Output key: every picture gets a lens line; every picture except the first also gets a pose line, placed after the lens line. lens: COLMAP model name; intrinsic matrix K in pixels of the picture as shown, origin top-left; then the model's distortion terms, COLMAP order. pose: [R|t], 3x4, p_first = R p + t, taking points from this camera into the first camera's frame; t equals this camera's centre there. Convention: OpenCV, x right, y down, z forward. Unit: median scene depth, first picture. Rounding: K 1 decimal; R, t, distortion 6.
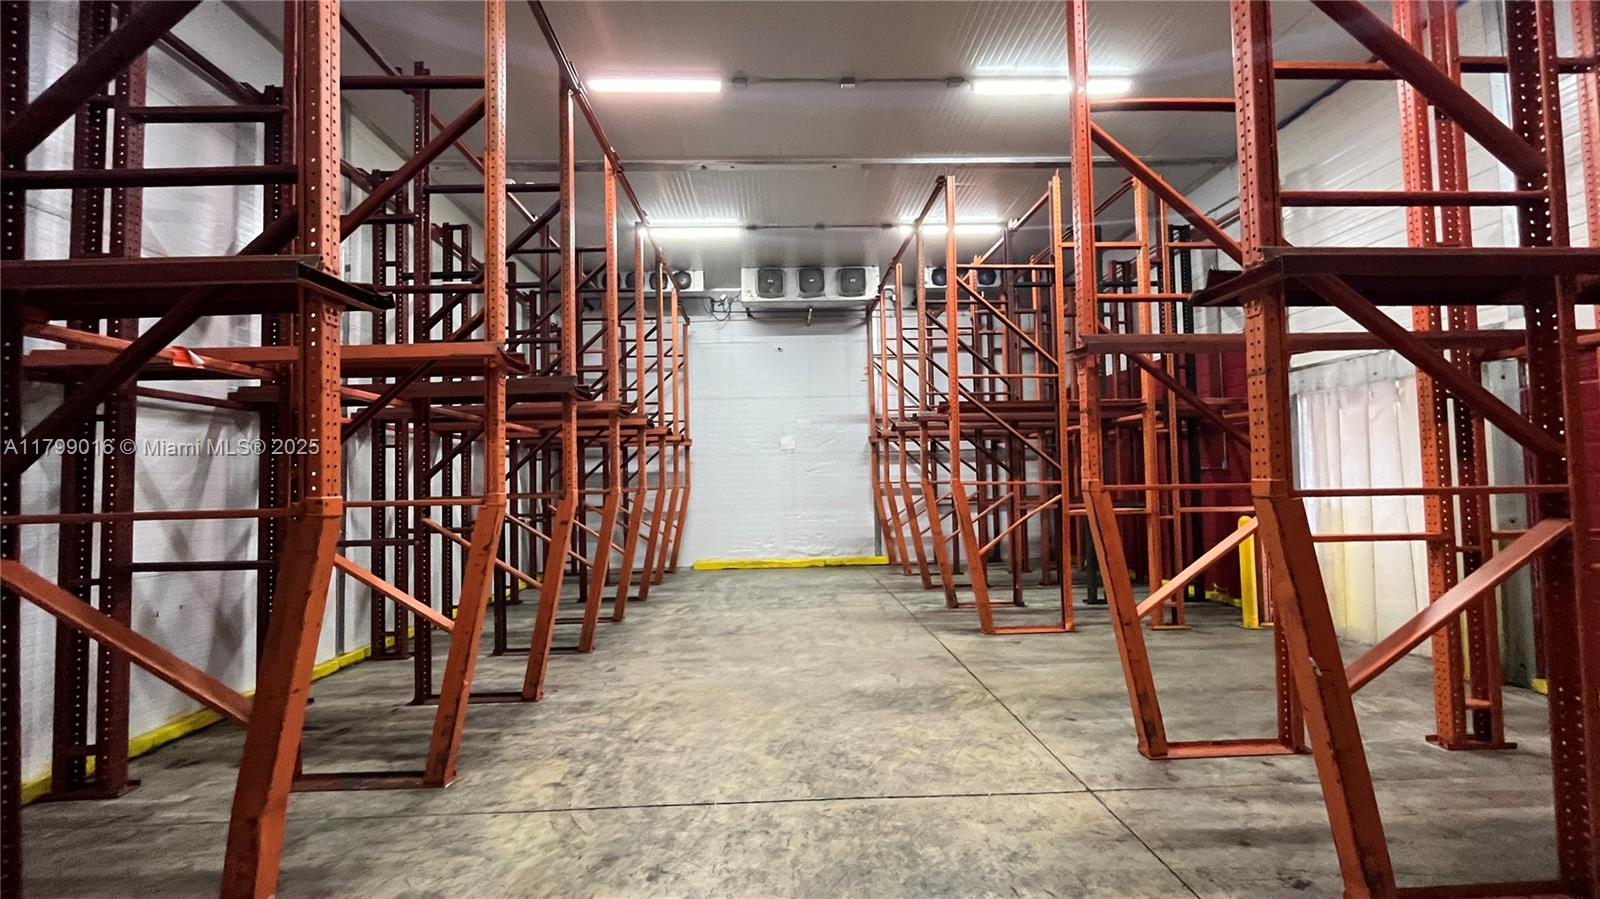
lens RADIAL K [[643.8, 0, 799.5], [0, 643.8, 449.4], [0, 0, 1]] dist [-0.008272, 0.000464]
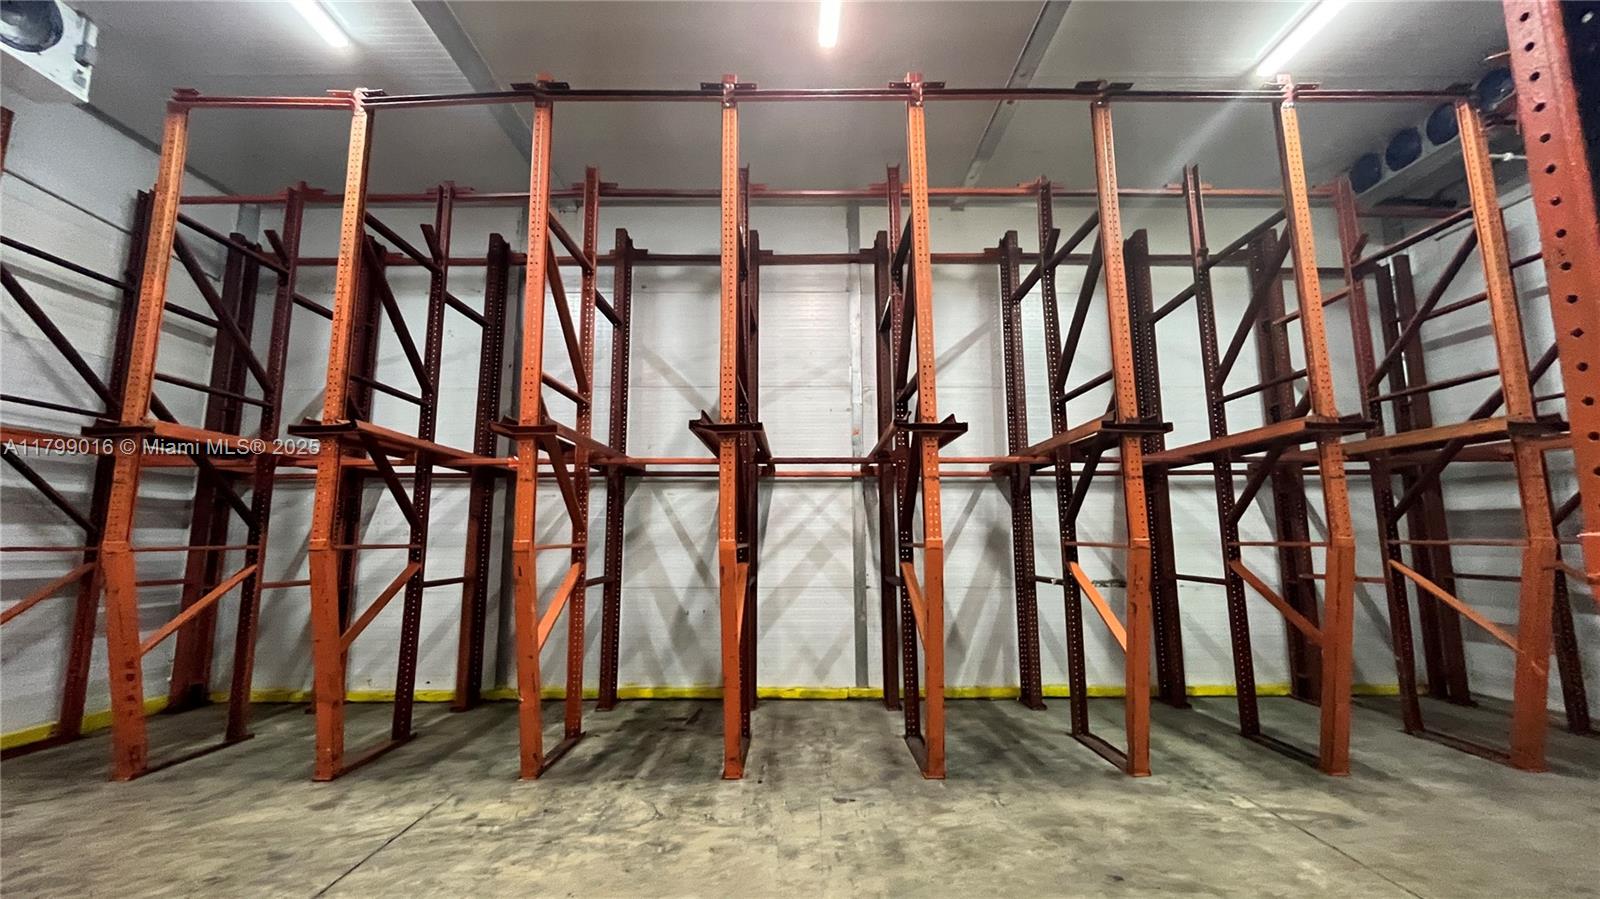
lens RADIAL K [[643.8, 0, 801.0], [0, 643.8, 447.6], [0, 0, 1]] dist [-0.008272, 0.000464]
pose [[-0.013591, -0.119189, -0.992779, 0.633074], [0.043020, 0.991881, -0.119670, 0.056744], [0.998982, -0.044335, -0.008353, 1.359513]]
